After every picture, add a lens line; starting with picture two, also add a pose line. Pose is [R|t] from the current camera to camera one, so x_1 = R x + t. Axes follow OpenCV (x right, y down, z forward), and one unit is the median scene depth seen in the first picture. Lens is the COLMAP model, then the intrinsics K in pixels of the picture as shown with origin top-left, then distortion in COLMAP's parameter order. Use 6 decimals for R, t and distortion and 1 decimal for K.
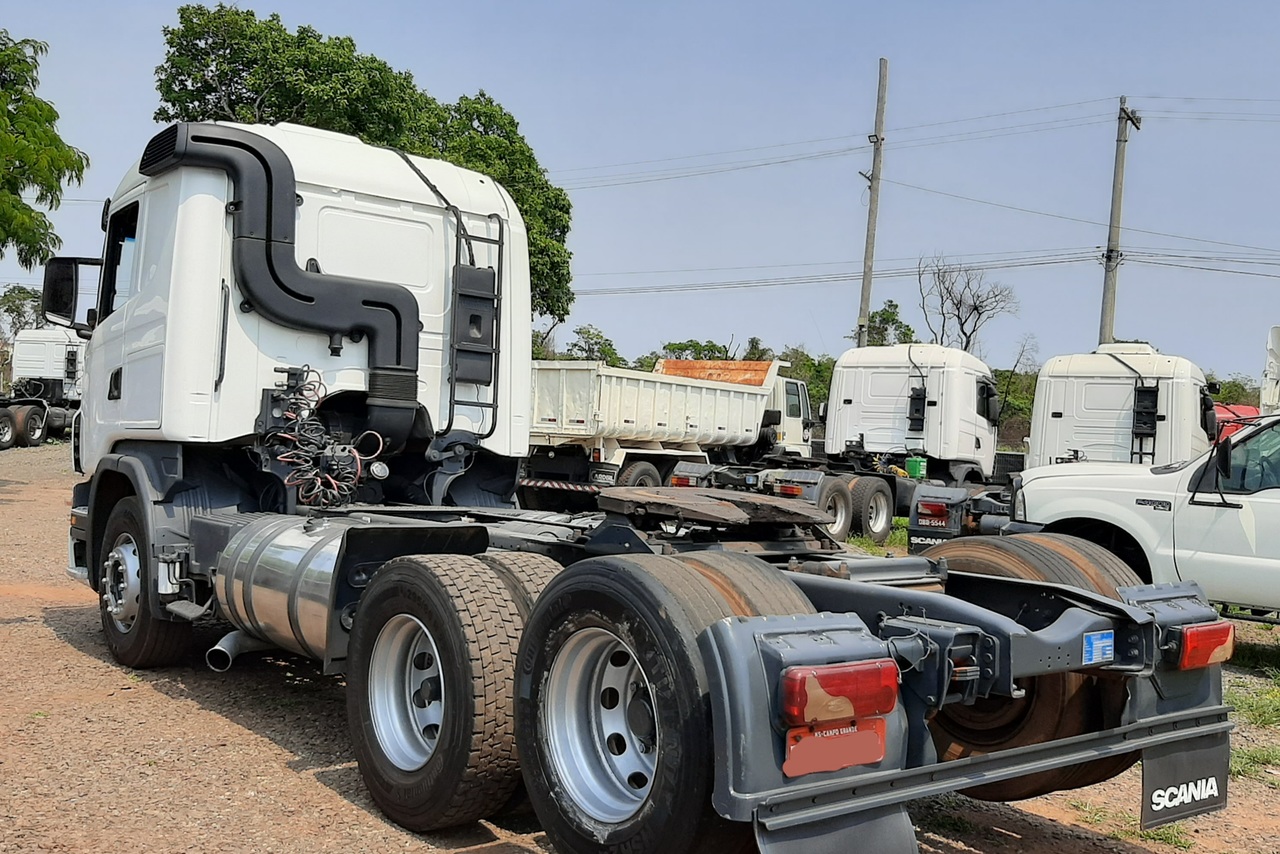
lens RADIAL K [[1322.1, 0, 634.4], [0, 1322.1, 416.1], [0, 0, 1]] dist [0.062976, 0.000000]
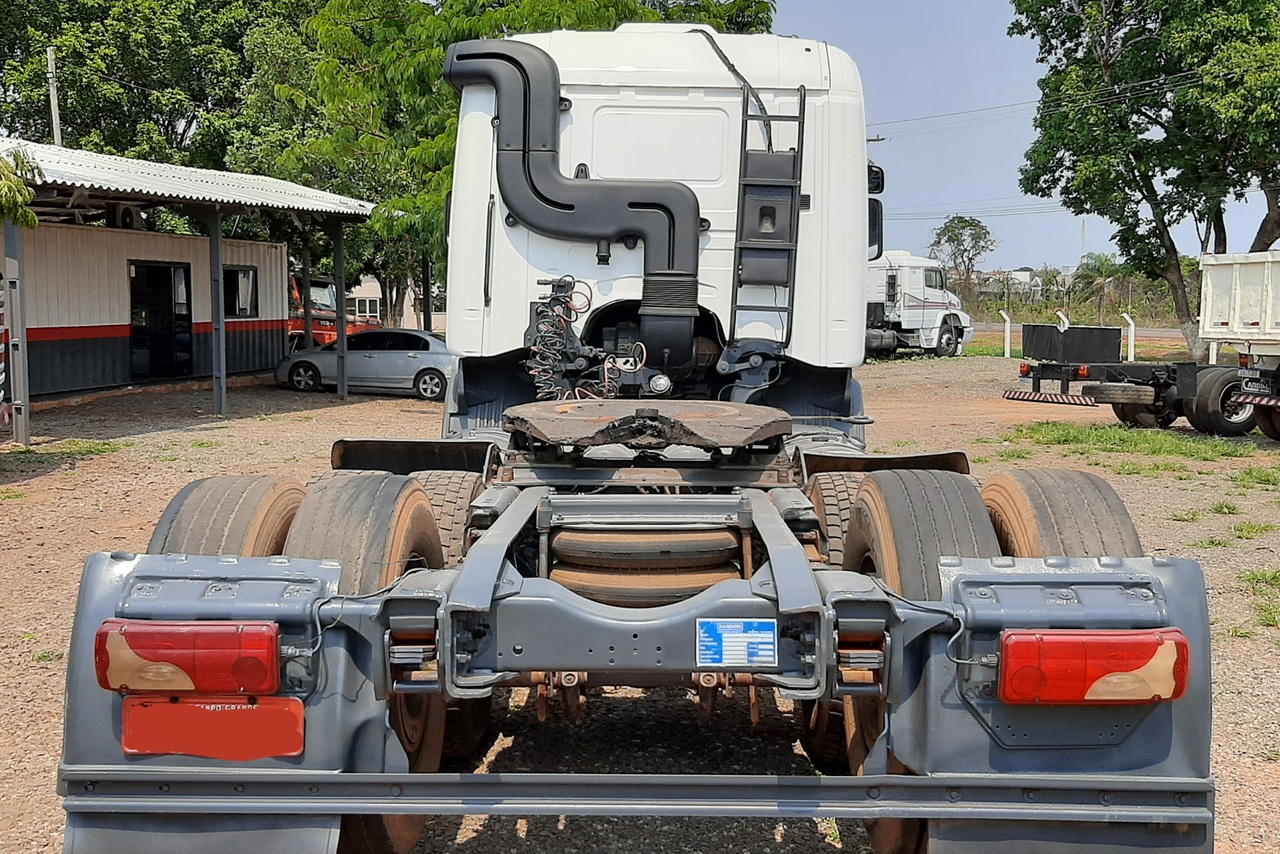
lens RADIAL K [[1322.1, 0, 626.7], [0, 1322.1, 431.5], [0, 0, 1]] dist [0.062976, 0.000000]
pose [[0.764406, 0.016008, -0.644536, 0.397033], [0.030398, 0.997685, 0.060830, 0.017034], [0.644018, -0.066092, 0.762150, 0.270902]]
